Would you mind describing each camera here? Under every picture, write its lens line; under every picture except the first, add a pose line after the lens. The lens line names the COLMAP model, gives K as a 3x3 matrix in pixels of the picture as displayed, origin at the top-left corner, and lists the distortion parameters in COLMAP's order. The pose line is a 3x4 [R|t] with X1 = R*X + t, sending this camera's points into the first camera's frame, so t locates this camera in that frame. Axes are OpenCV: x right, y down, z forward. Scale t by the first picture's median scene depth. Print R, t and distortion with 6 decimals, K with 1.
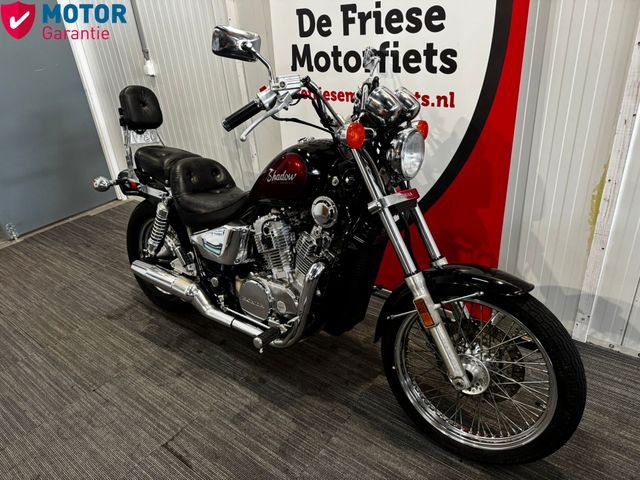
lens RADIAL K [[447.6, 0, 320.0], [0, 447.6, 240.0], [0, 0, 1]] dist [0.029789, 0.001074]
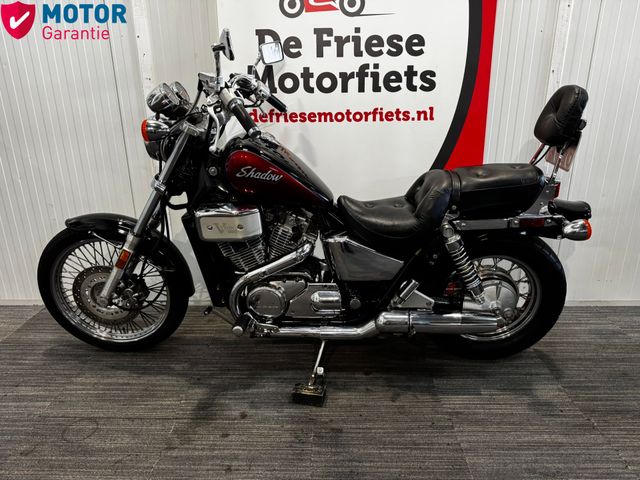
lens RADIAL K [[440.9, 0, 317.6], [0, 440.9, 241.4], [0, 0, 1]] dist [0.082907, -0.083410]
pose [[0.803576, -0.110453, 0.584864, -0.630157], [0.221181, 0.967679, -0.121145, 0.080310], [-0.552580, 0.226710, 0.802034, 0.300519]]
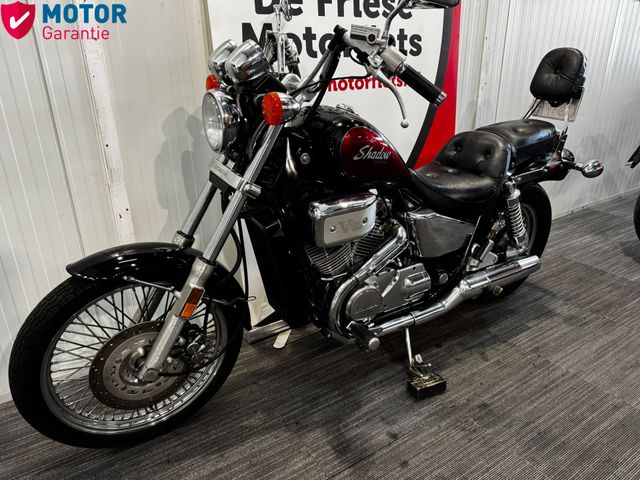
lens RADIAL K [[453.4, 0, 315.2], [0, 453.4, 238.1], [0, 0, 1]] dist [0.042867, -0.042780]
pose [[0.333558, -0.262919, 0.905325, -0.937658], [0.431726, 0.896306, 0.101234, -0.169526], [-0.838064, 0.357085, 0.412479, 0.851399]]
